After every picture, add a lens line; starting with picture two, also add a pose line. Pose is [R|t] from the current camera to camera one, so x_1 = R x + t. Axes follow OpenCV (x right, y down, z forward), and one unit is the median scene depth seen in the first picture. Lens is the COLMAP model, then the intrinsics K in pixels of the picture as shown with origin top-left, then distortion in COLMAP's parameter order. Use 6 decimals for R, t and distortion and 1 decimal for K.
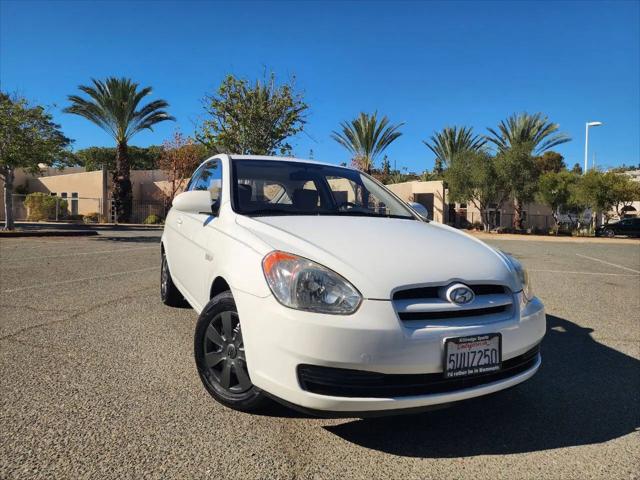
lens RADIAL K [[427.1, 0, 321.2], [0, 427.1, 233.1], [0, 0, 1]] dist [0.070858, -0.066720]
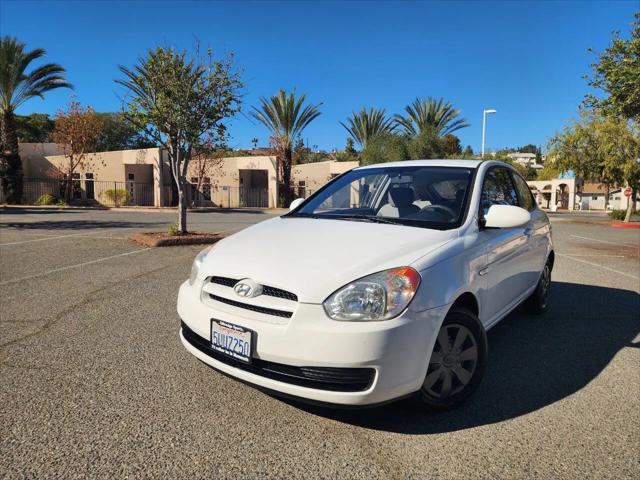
lens RADIAL K [[427.1, 0, 323.9], [0, 427.1, 237.3], [0, 0, 1]] dist [0.070858, -0.066720]
pose [[0.977689, -0.020967, 0.209007, -0.026326], [0.007968, 0.997991, 0.062845, -0.006626], [-0.209905, -0.059778, 0.975893, 0.001204]]
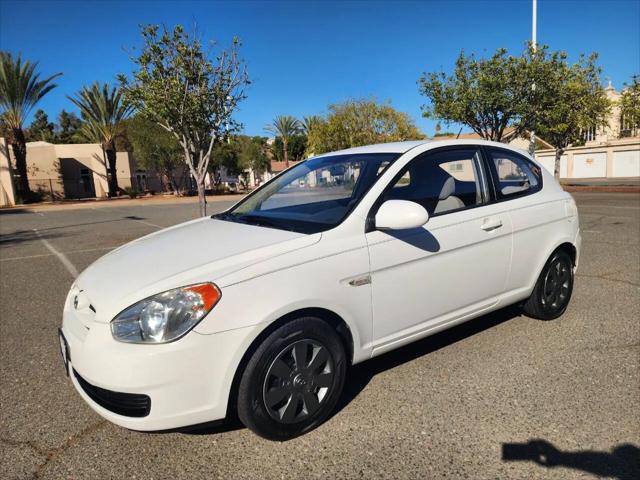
lens RADIAL K [[430.8, 0, 326.9], [0, 430.8, 242.8], [0, 0, 1]] dist [0.034445, -0.015157]
pose [[0.582031, -0.169568, 0.795291, -0.284298], [0.081311, 0.985251, 0.150563, -0.021918], [-0.809091, -0.022966, 0.587234, 0.101858]]
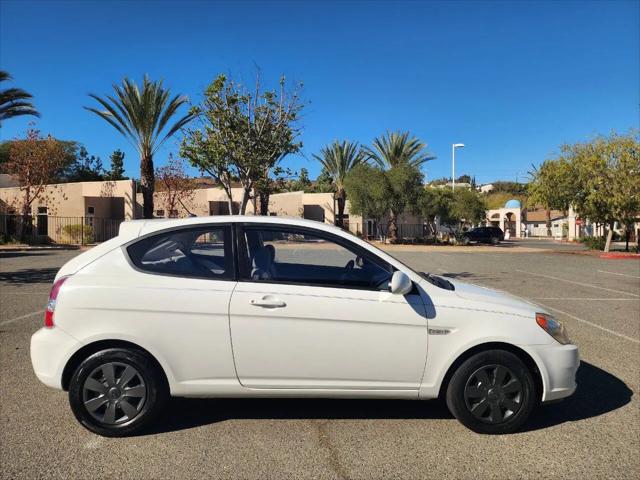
lens RADIAL K [[427.1, 0, 322.0], [0, 427.1, 234.2], [0, 0, 1]] dist [0.070858, -0.066720]
pose [[0.943667, -0.018834, 0.330362, -0.112102], [0.022588, 0.999717, -0.007526, -0.022253], [-0.330126, 0.014564, 0.943824, 0.068951]]
